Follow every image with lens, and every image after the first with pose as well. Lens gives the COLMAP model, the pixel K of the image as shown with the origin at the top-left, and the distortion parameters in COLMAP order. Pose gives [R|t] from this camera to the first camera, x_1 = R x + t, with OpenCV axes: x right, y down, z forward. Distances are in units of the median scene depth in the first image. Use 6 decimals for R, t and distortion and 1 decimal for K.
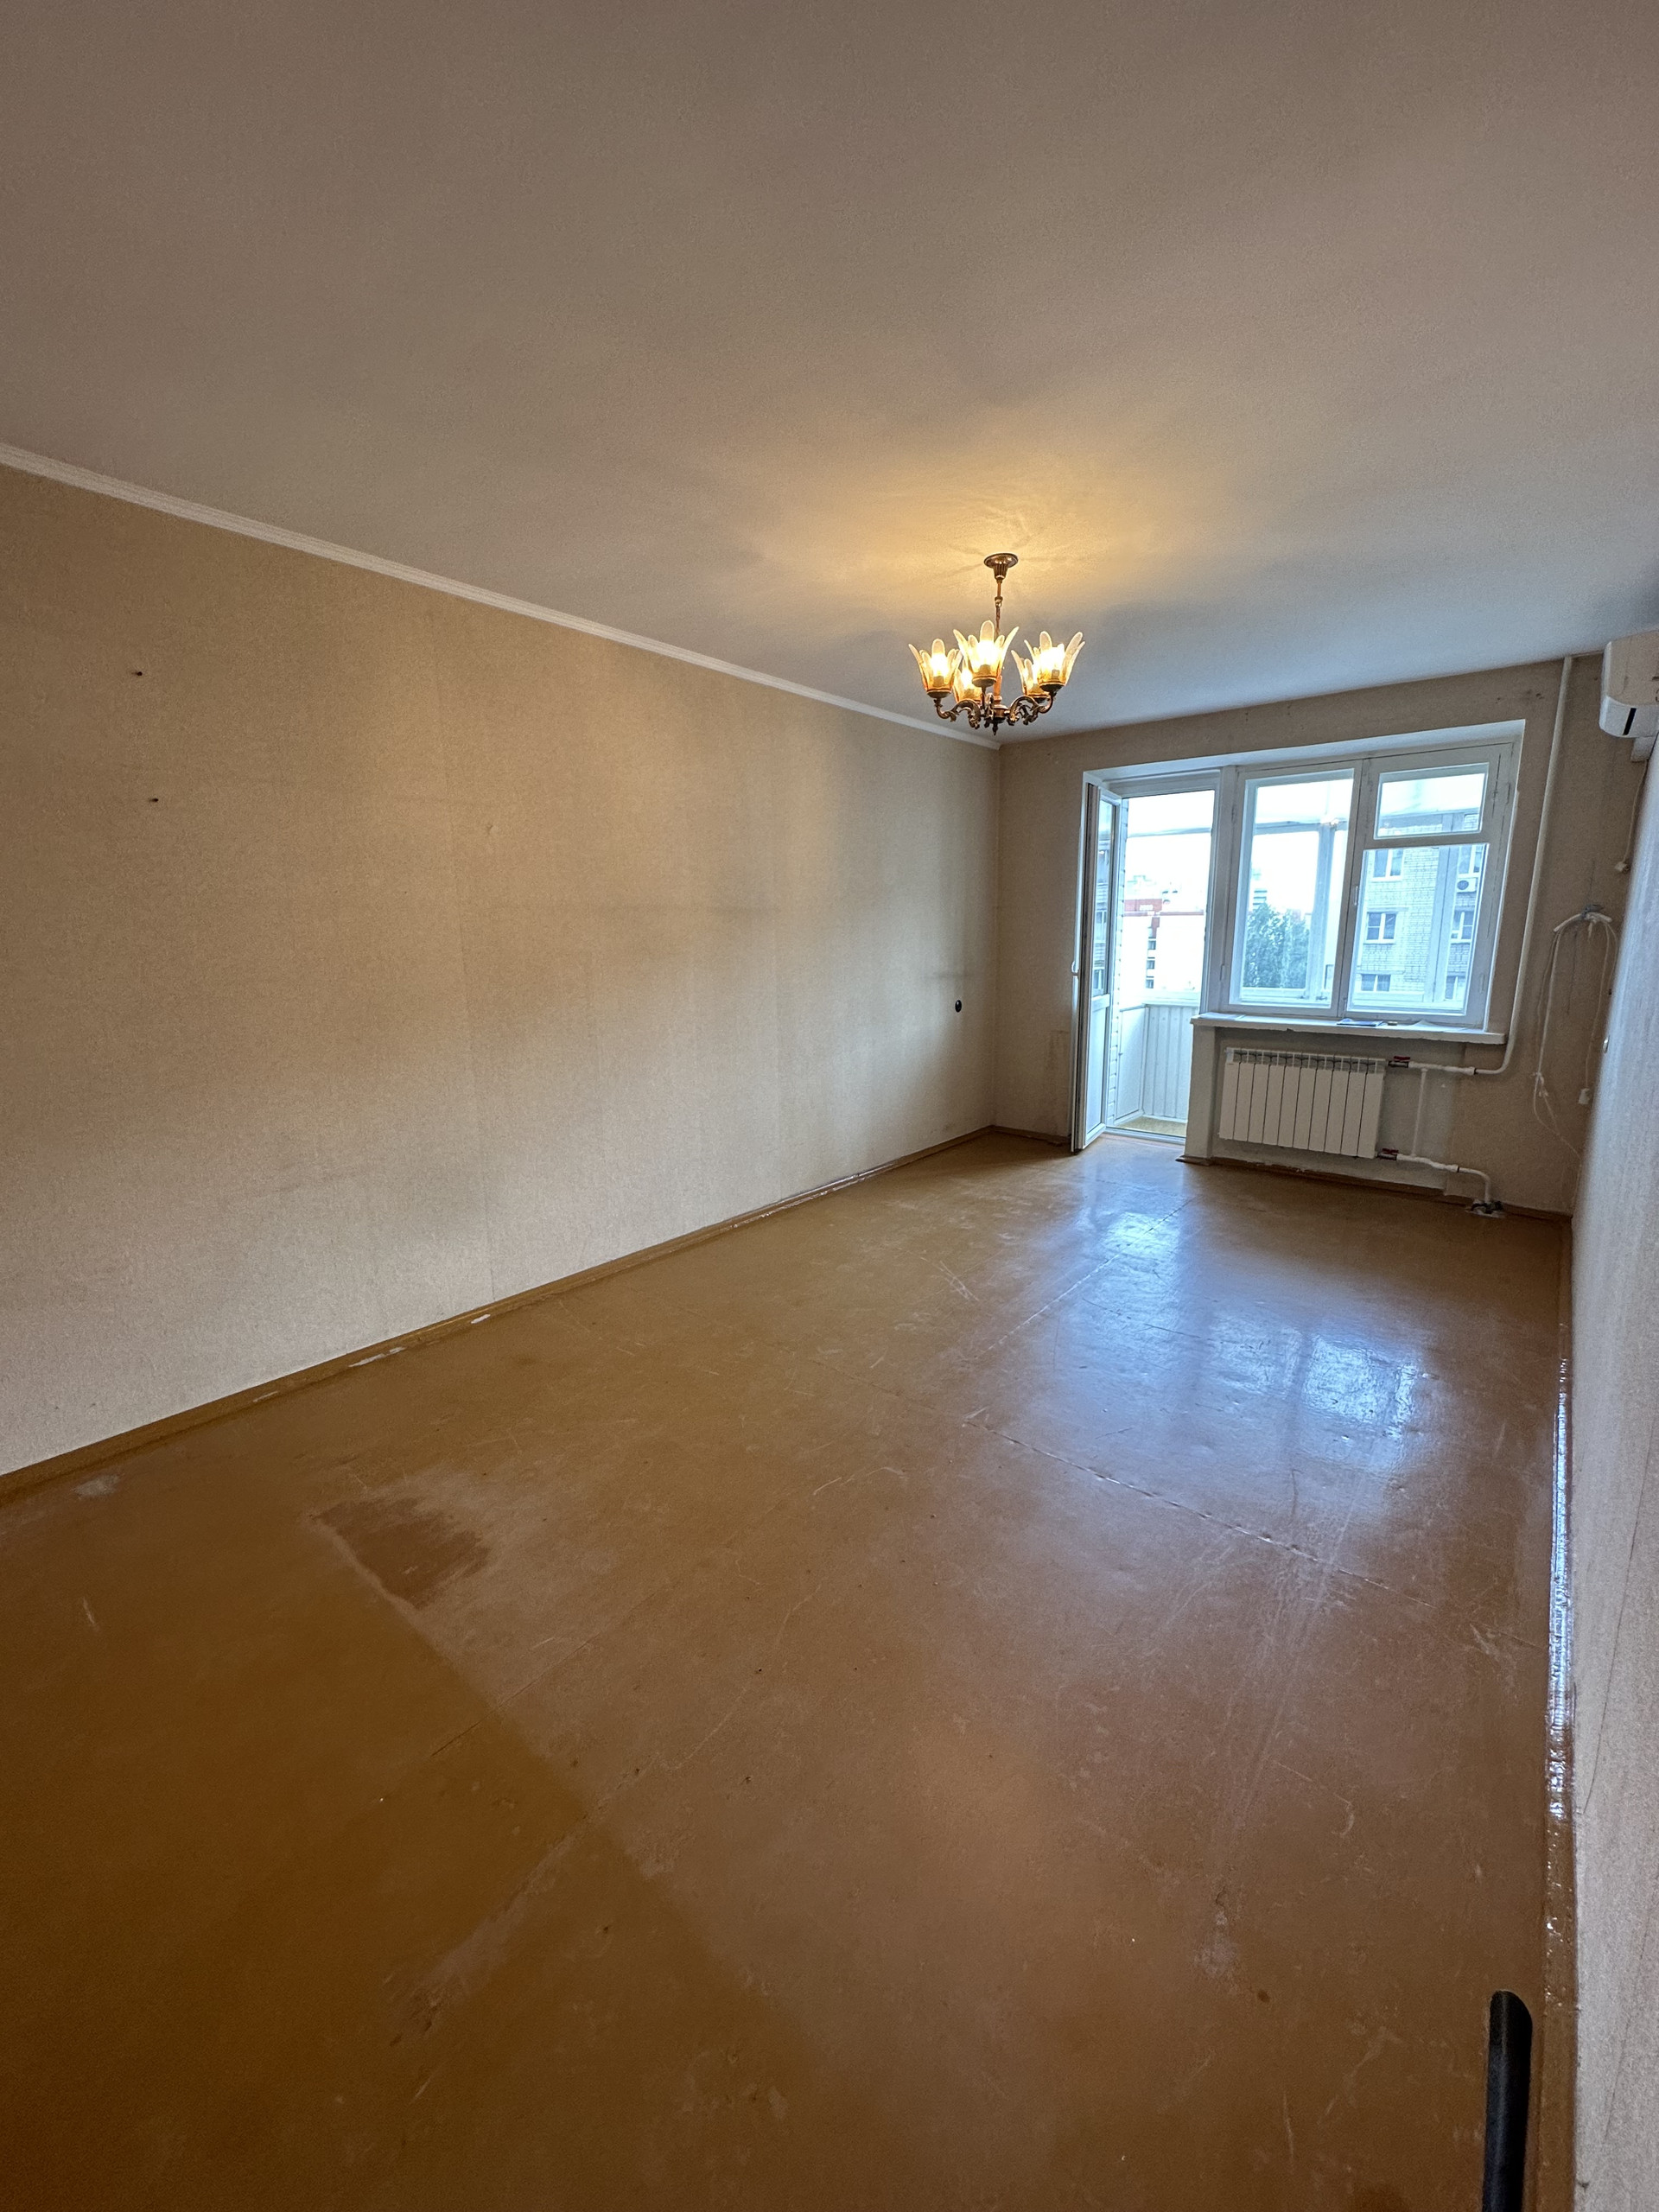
lens RADIAL K [[884.9, 0, 844.9], [0, 884.9, 1113.5], [0, 0, 1]] dist [-0.002062, 0.000602]
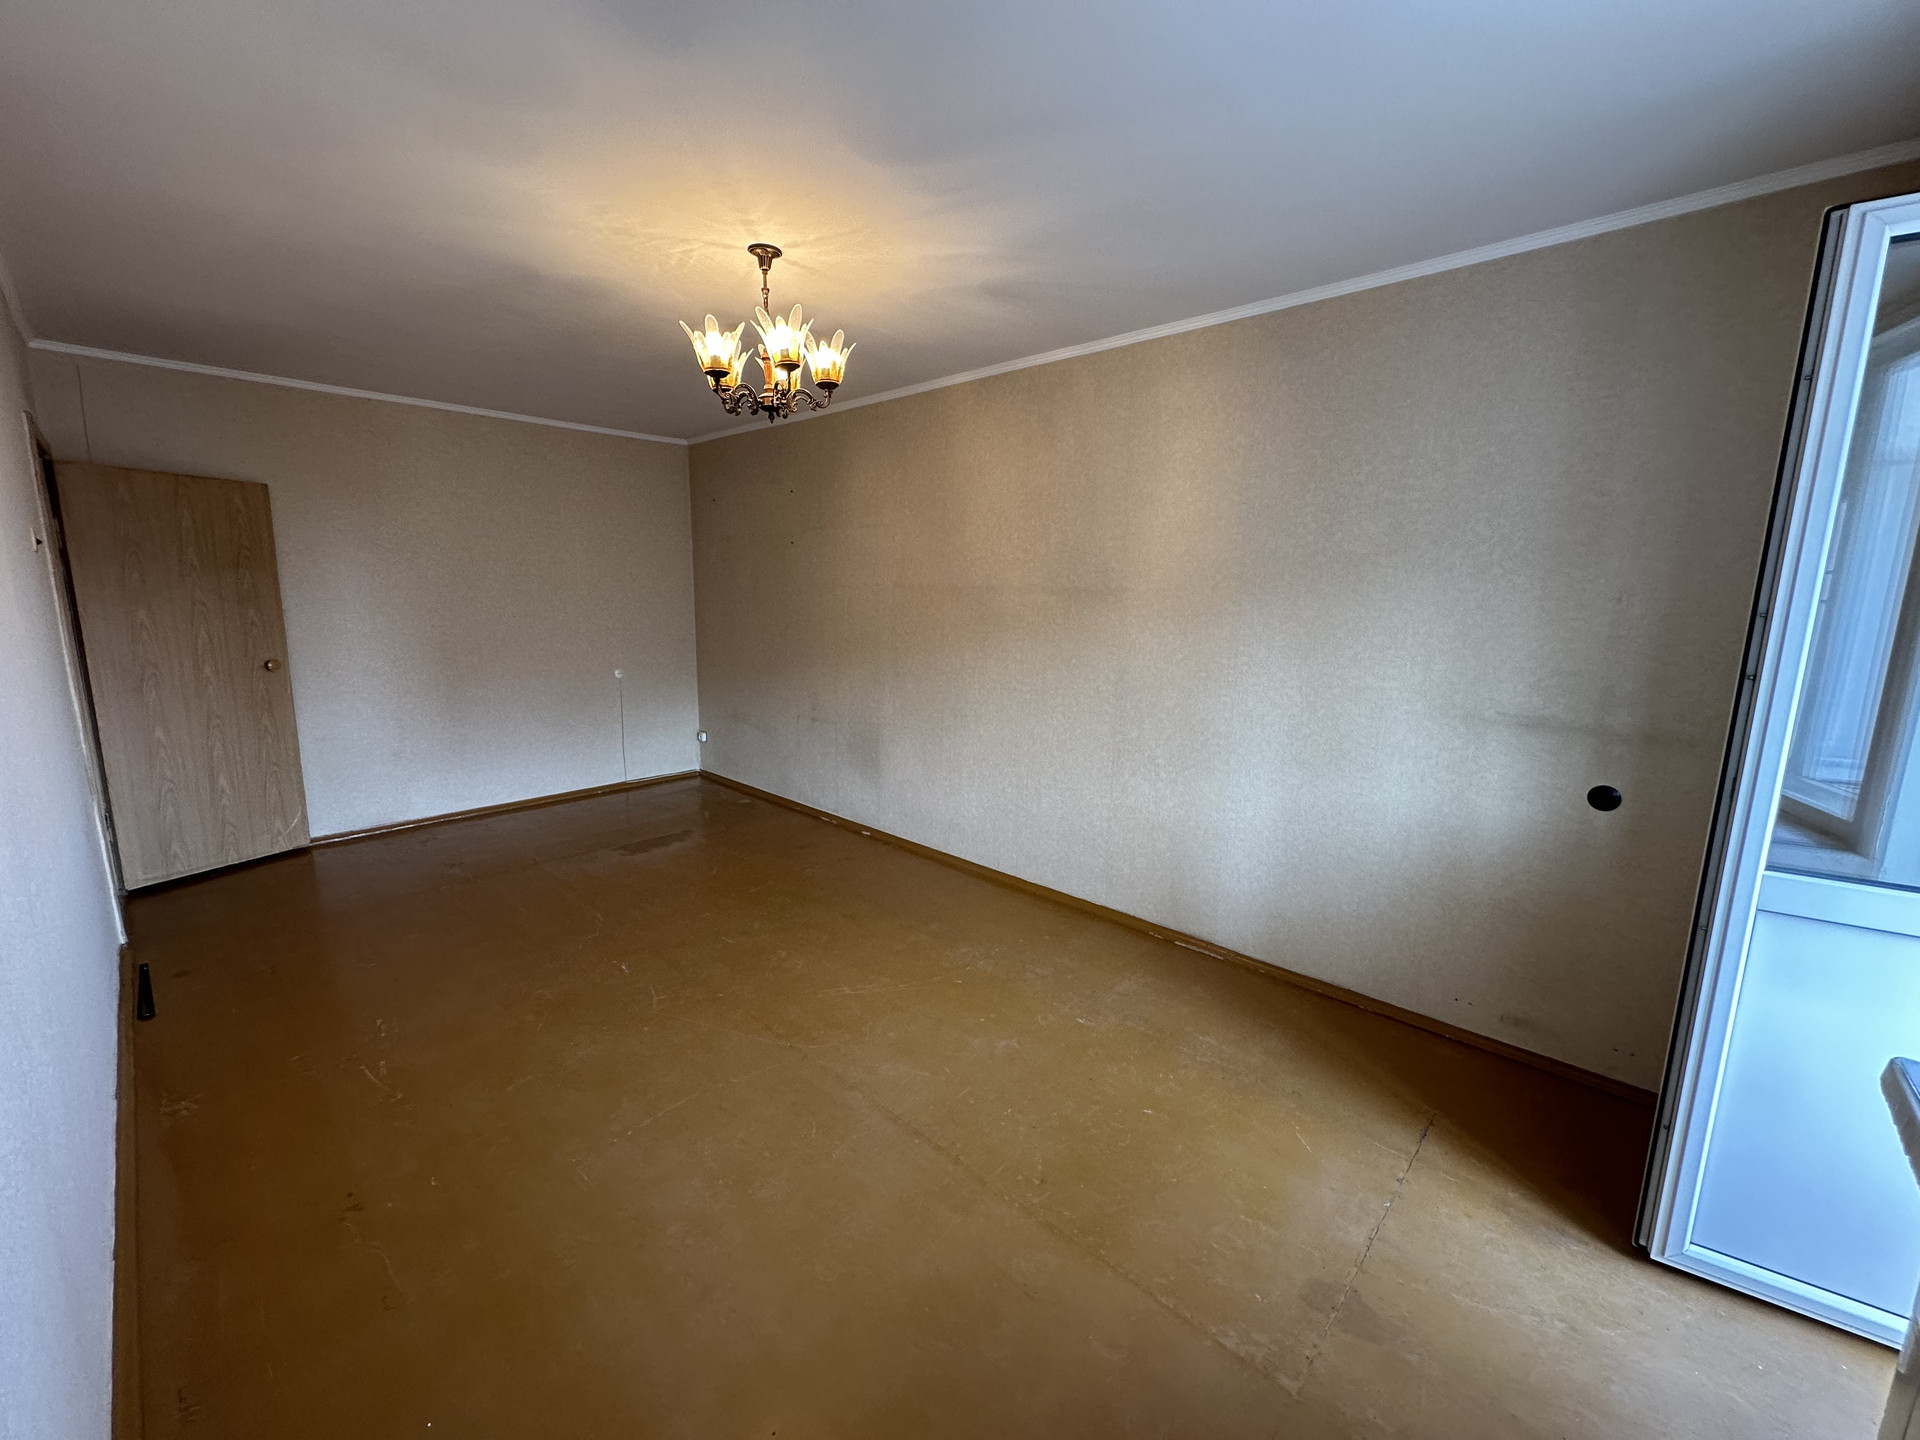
lens RADIAL K [[768.1, 0, 971.4], [0, 768.1, 717.1], [0, 0, 1]] dist [-0.002062, 0.000602]
pose [[-0.074268, 0.170431, -0.982567, 0.630917], [-0.222057, 0.957724, 0.182906, -0.187440], [0.972201, 0.231770, -0.033283, 0.785073]]
